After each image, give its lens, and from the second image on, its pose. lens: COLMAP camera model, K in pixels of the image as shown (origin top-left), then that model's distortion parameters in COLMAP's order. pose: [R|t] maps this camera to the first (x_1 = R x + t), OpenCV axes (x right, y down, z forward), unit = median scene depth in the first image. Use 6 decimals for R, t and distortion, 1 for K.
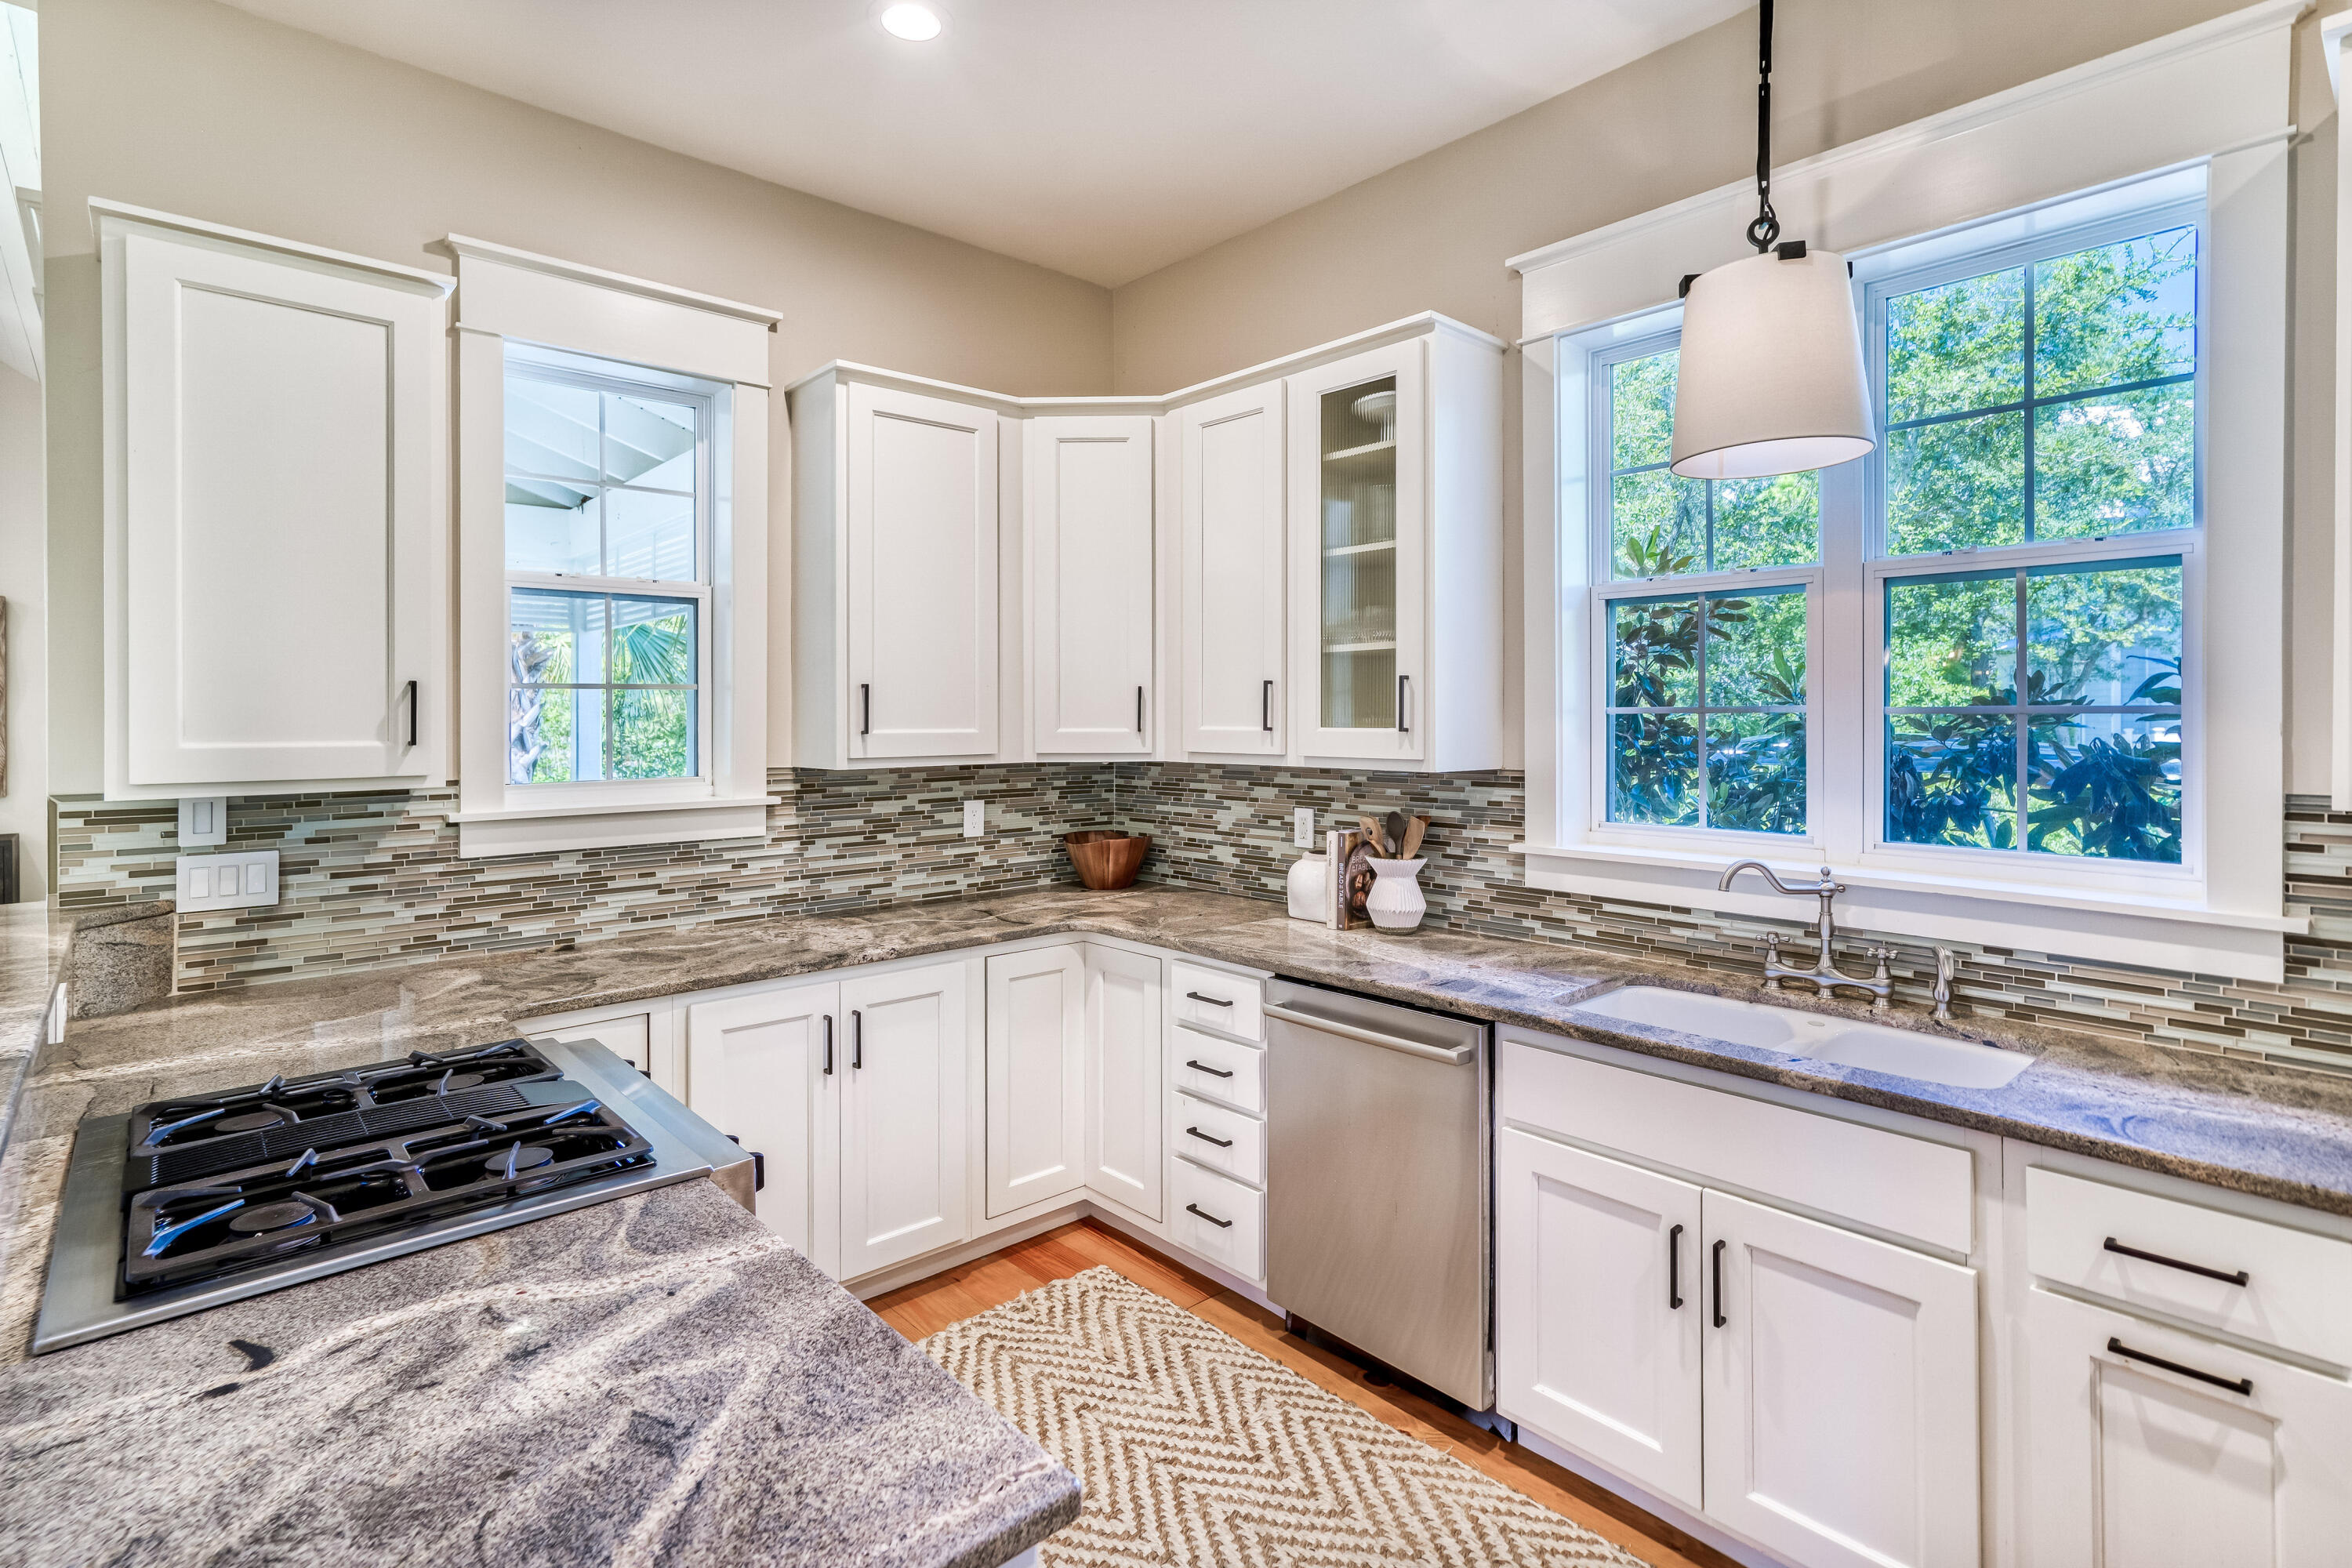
lens RADIAL K [[1124.8, 0, 1178.9], [0, 1124.8, 718.0], [0, 0, 1]] dist [0.002287, 0.000559]
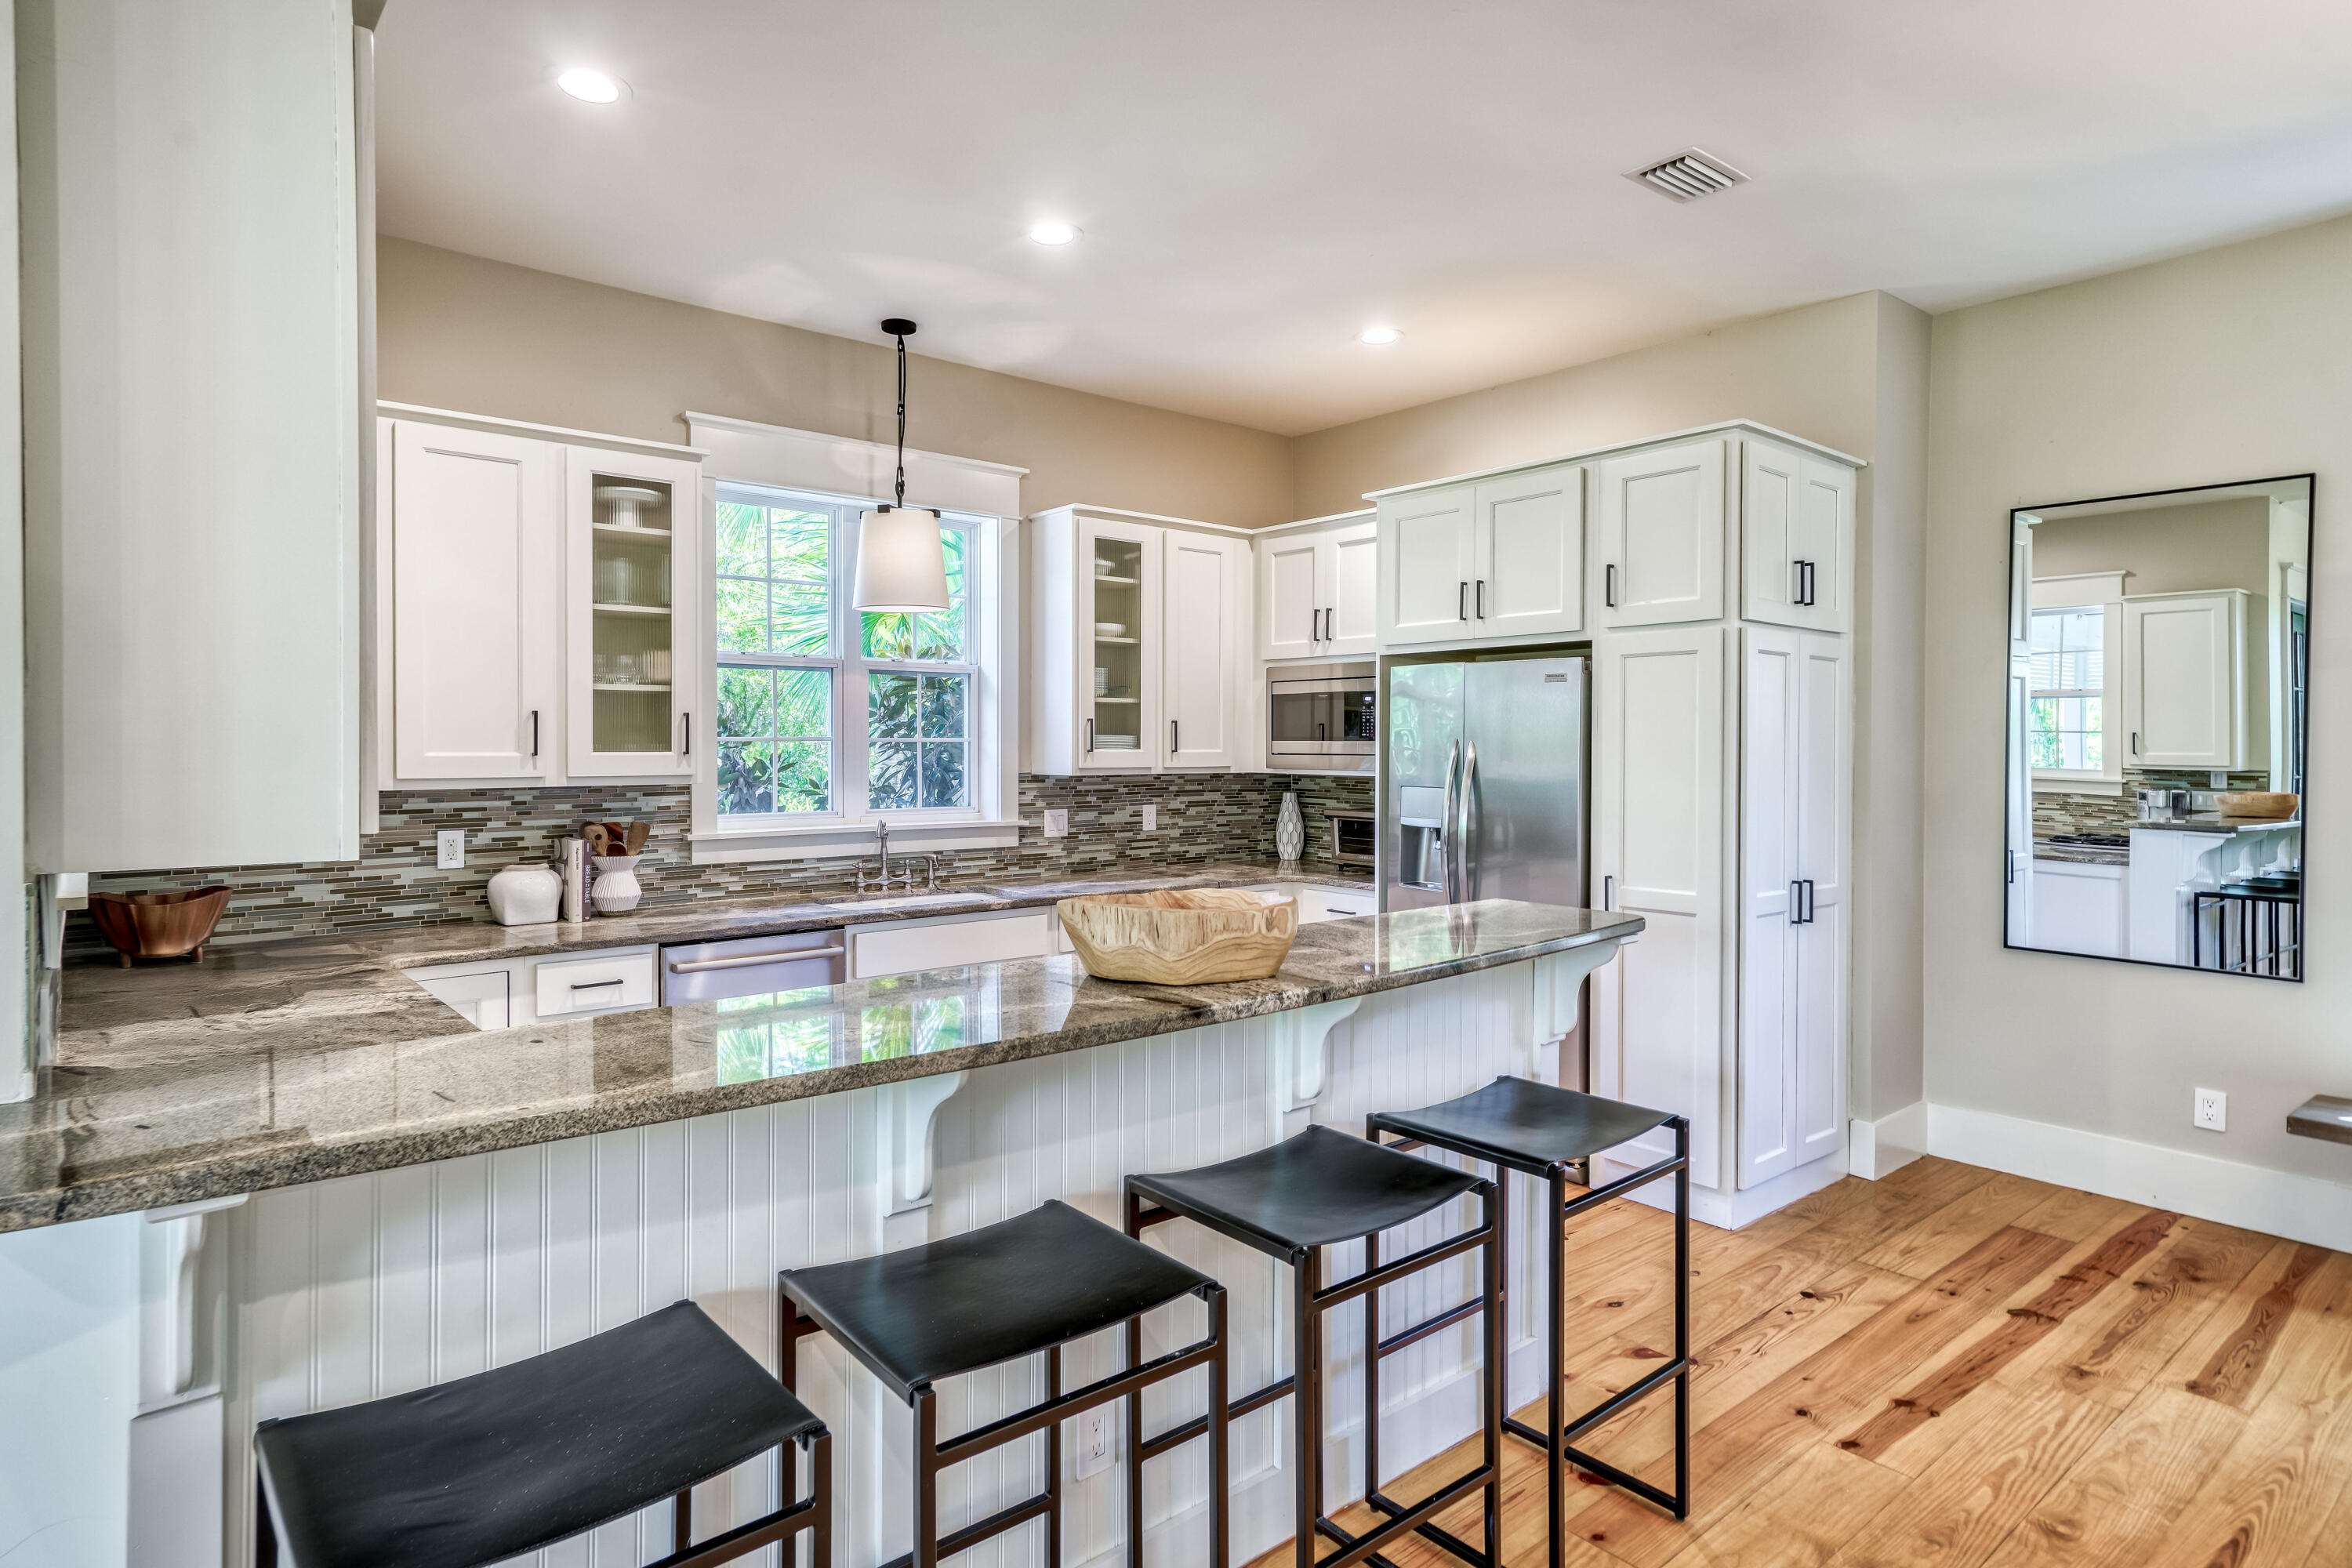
lens RADIAL K [[1291.6, 0, 1176.0], [0, 1291.6, 784.0], [0, 0, 1]] dist [0.001210, 0.000238]
pose [[0.027180, -0.029593, 0.999192, -1.421027], [-0.000575, 0.999561, 0.029620, 0.001815], [-0.999630, -0.001380, 0.027151, 0.396861]]
